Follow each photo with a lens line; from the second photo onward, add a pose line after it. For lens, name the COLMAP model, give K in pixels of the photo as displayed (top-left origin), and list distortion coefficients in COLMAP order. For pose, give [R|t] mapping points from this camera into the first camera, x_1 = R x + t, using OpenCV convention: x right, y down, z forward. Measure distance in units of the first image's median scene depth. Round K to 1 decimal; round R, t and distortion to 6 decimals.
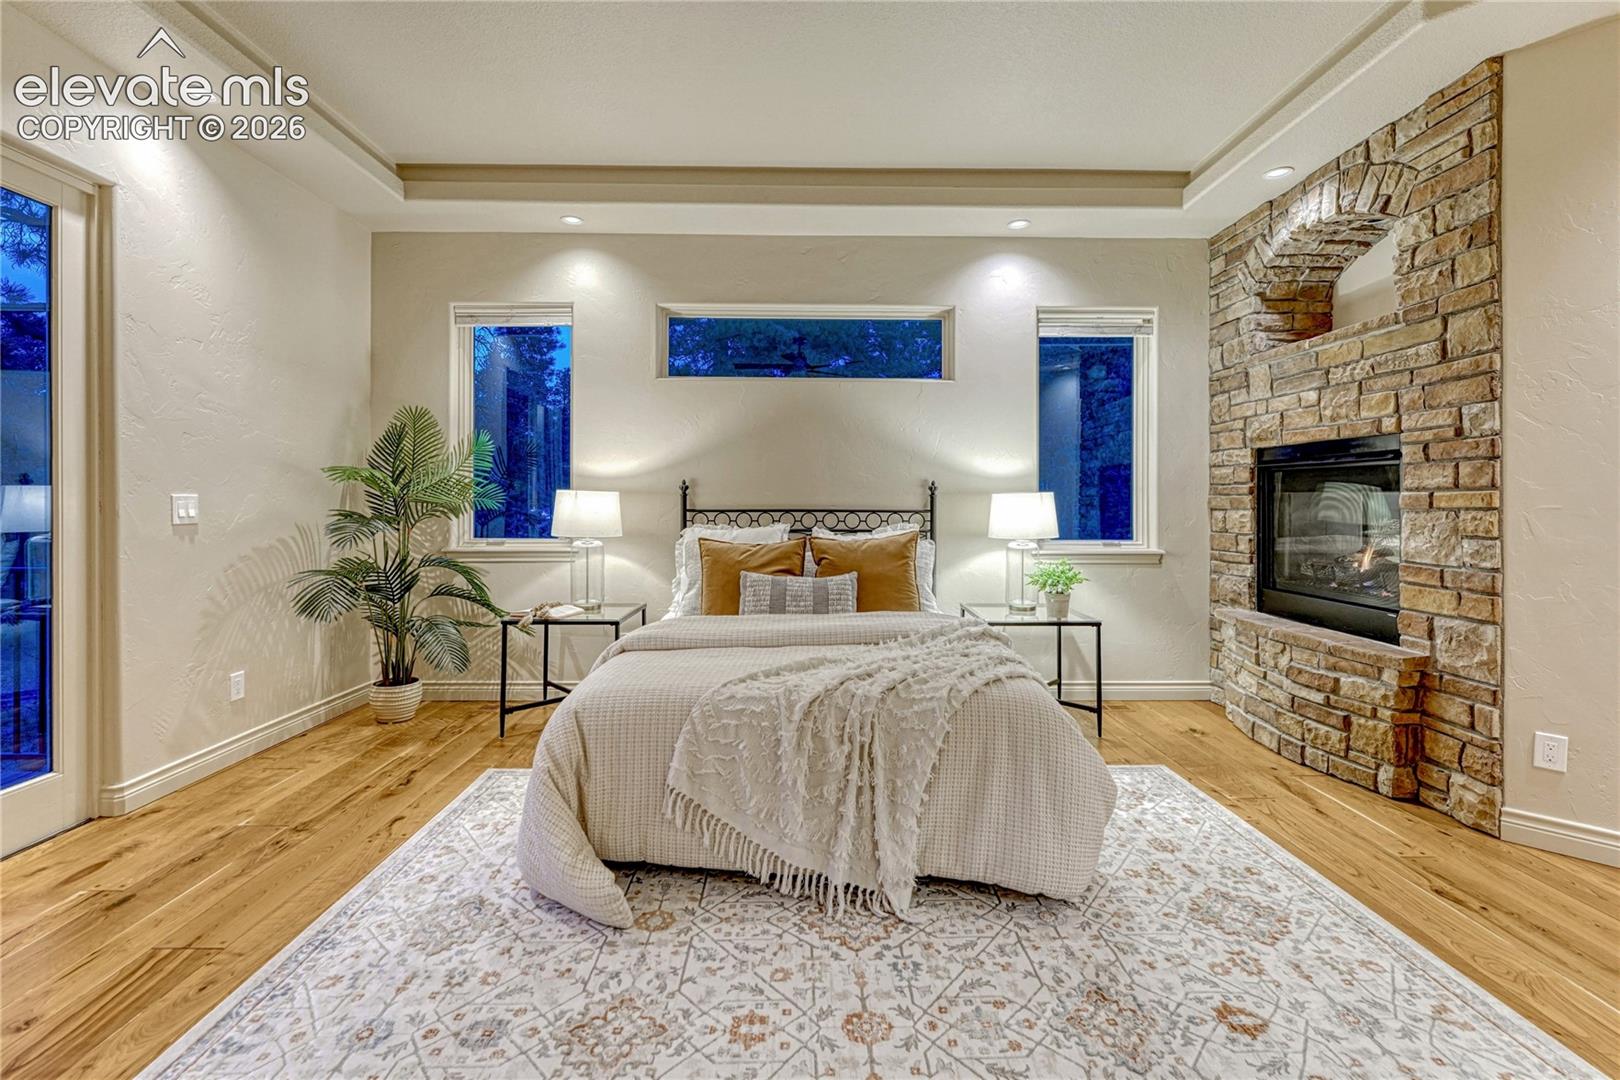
lens RADIAL K [[697.4, 0, 820.9], [0, 697.4, 497.4], [0, 0, 1]] dist [-0.009162, 0.003755]
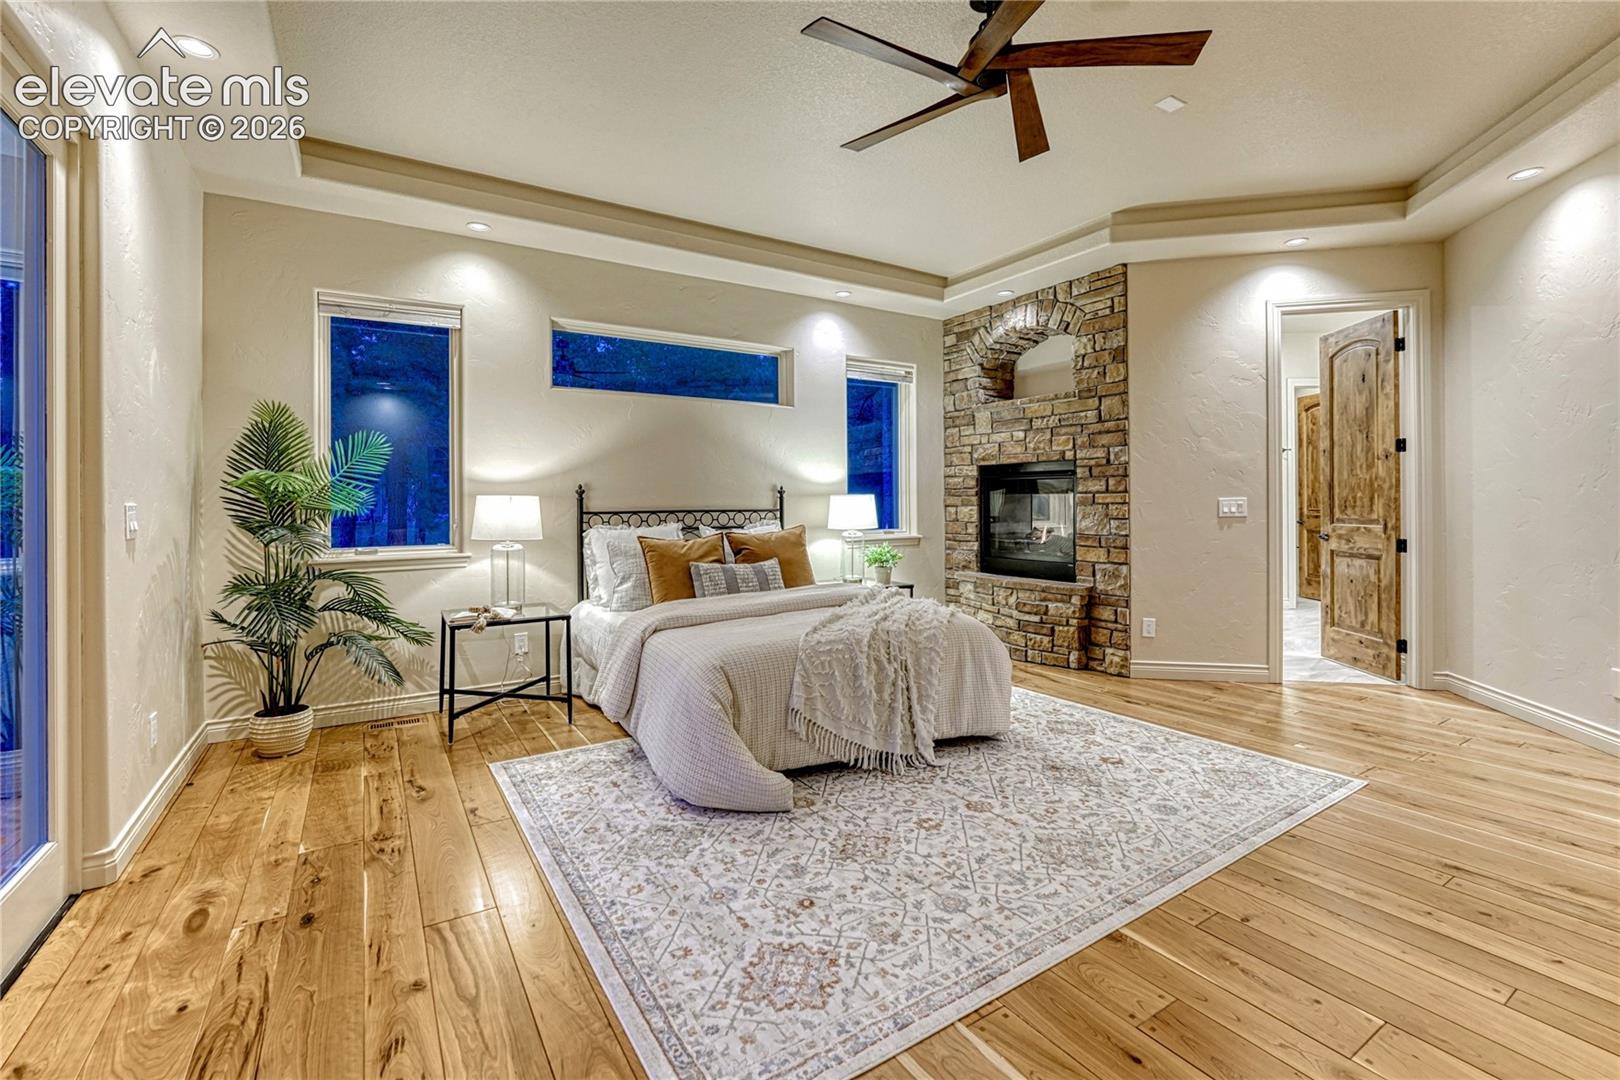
lens RADIAL K [[697.4, 0, 802.1], [0, 697.4, 497.1], [0, 0, 1]] dist [-0.009162, 0.003755]
pose [[0.855327, -0.005329, 0.518061, -0.599337], [0.007135, 0.999973, -0.001493, -0.002309], [-0.518040, 0.004974, 0.855342, -0.125953]]
